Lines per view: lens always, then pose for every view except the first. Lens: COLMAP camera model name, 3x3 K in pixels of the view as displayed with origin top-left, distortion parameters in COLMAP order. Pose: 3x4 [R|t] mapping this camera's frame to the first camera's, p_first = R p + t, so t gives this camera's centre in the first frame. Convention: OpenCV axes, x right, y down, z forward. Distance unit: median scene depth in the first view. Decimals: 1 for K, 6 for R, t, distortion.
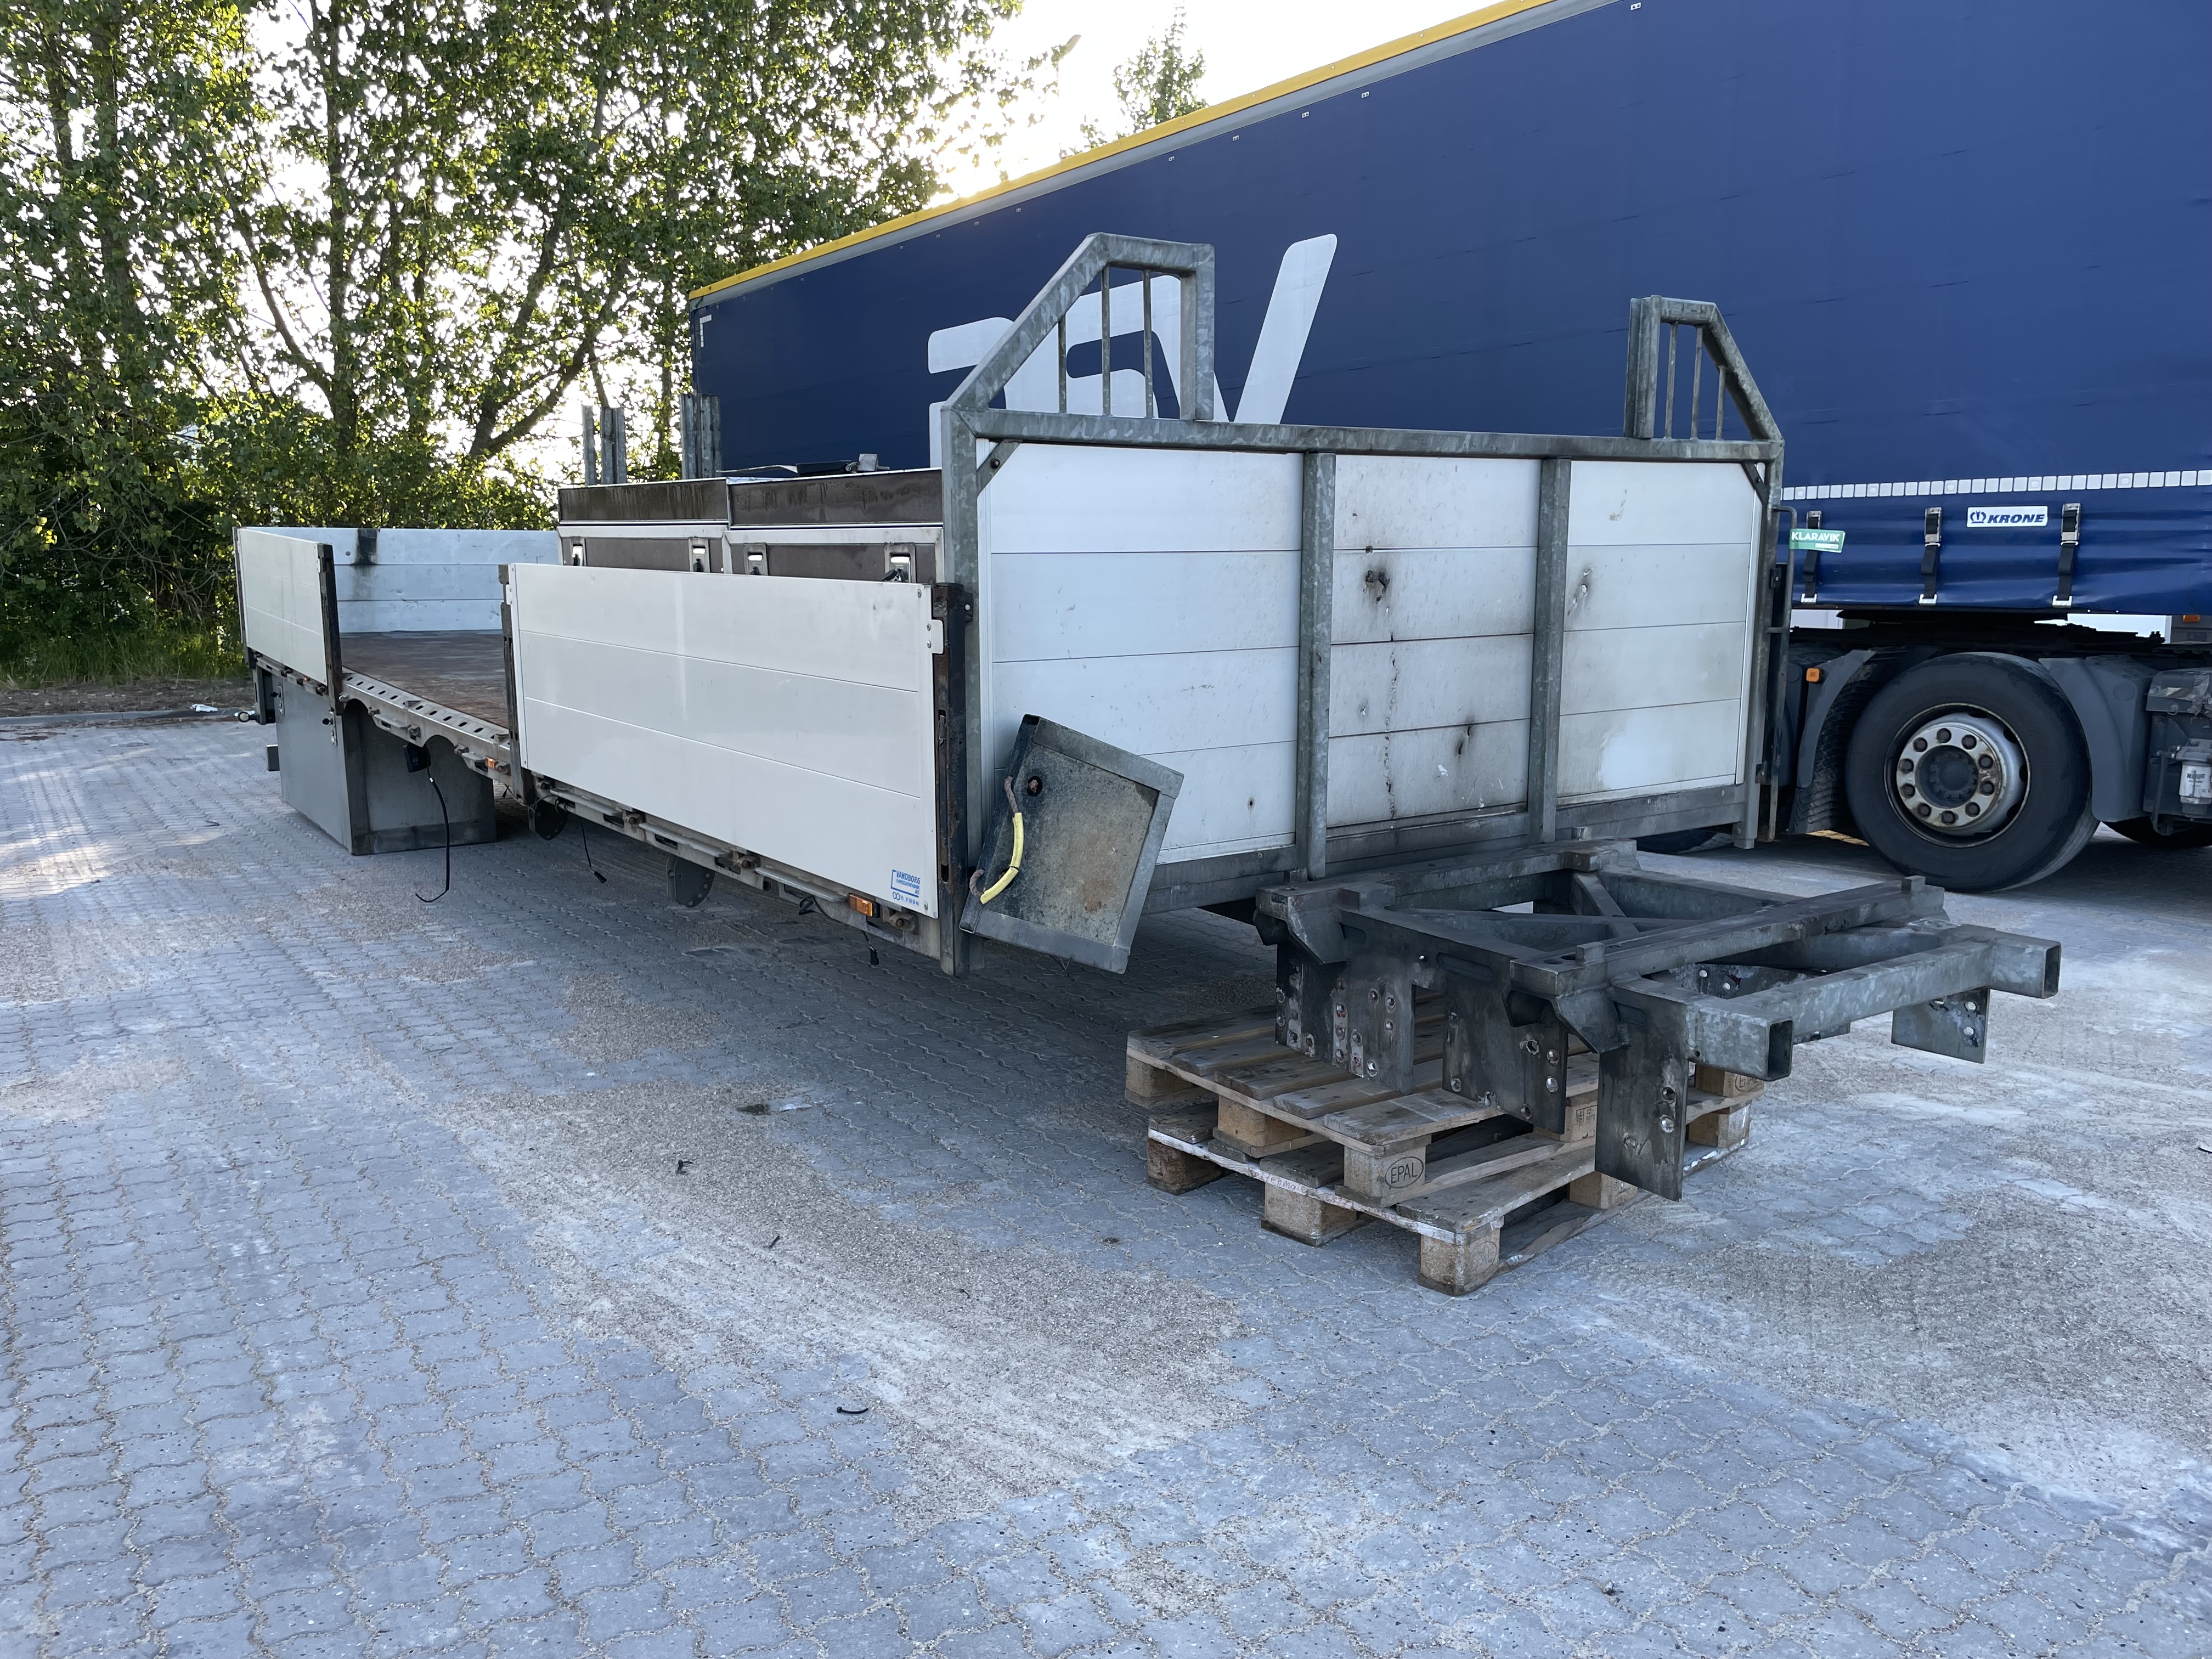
lens RADIAL K [[1693.5, 0, 1096.9], [0, 1693.5, 836.8], [0, 0, 1]] dist [0.081400, -0.116566]
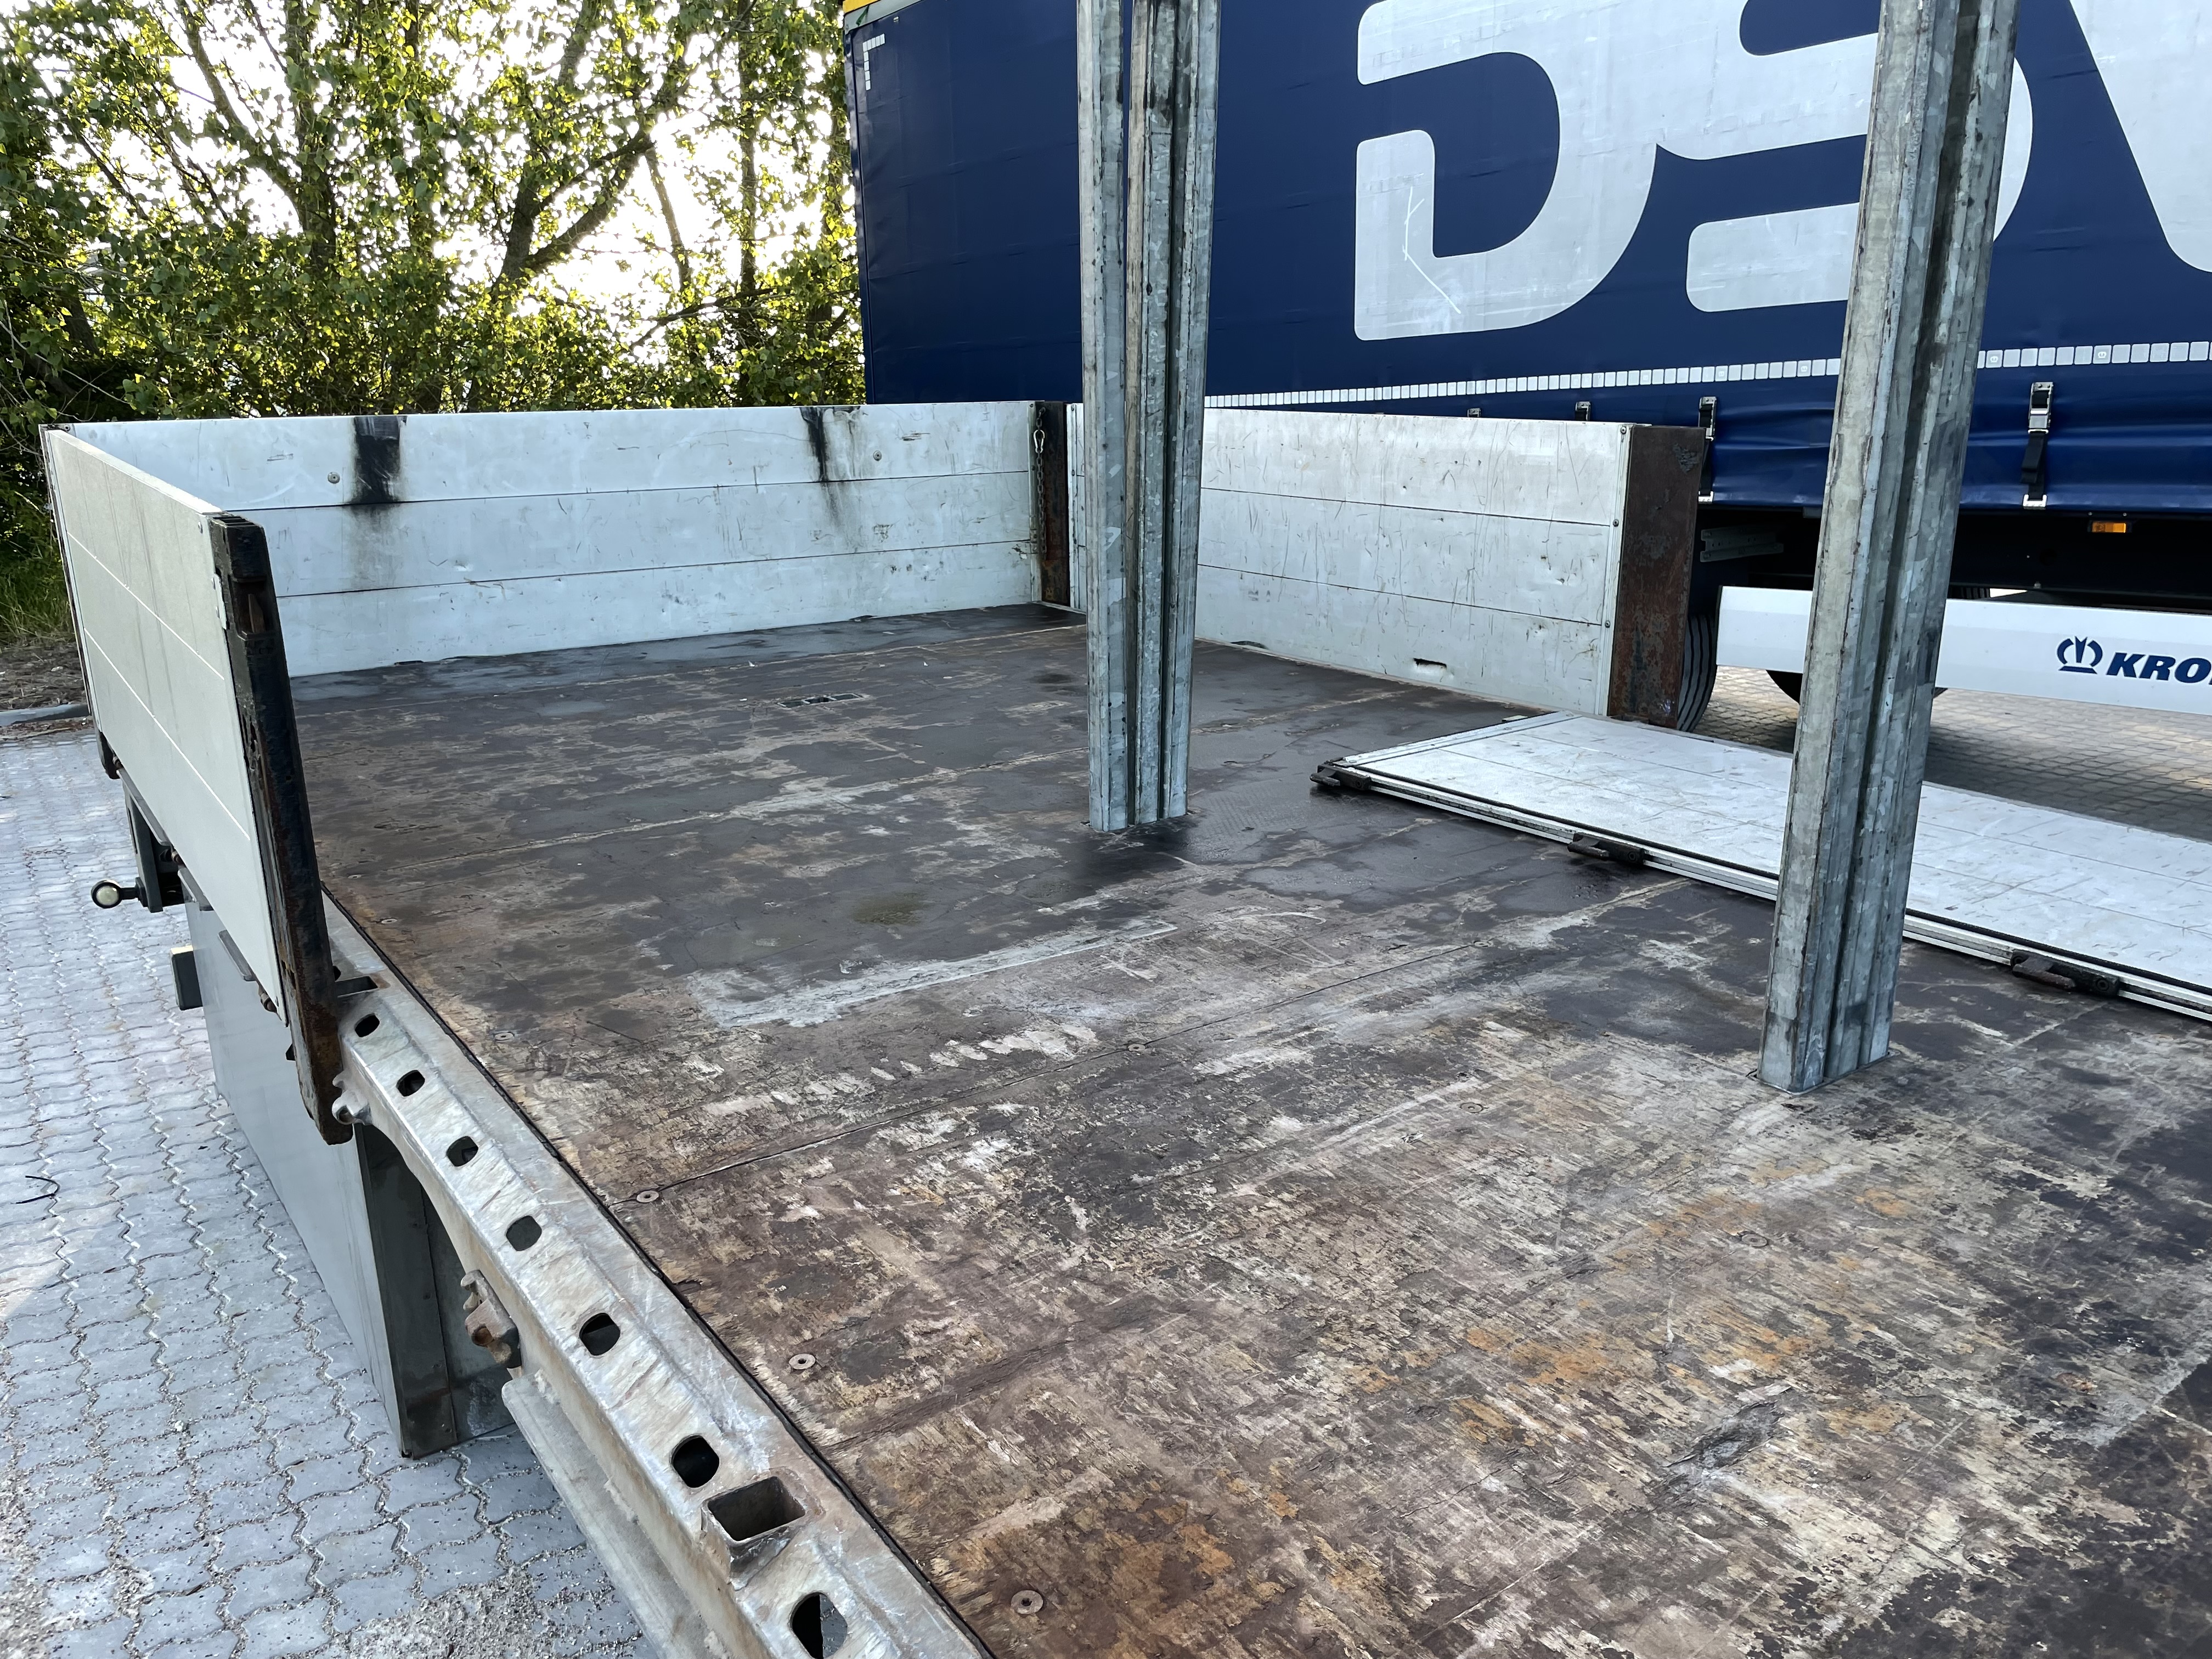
lens RADIAL K [[1692.2, 0, 1086.5], [0, 1692.2, 831.8], [0, 0, 1]] dist [0.096910, -0.138127]
pose [[0.999665, -0.022756, -0.012314, -0.620806], [0.023759, 0.995786, 0.088580, -0.278486], [0.010246, -0.088843, 0.995993, 1.430766]]
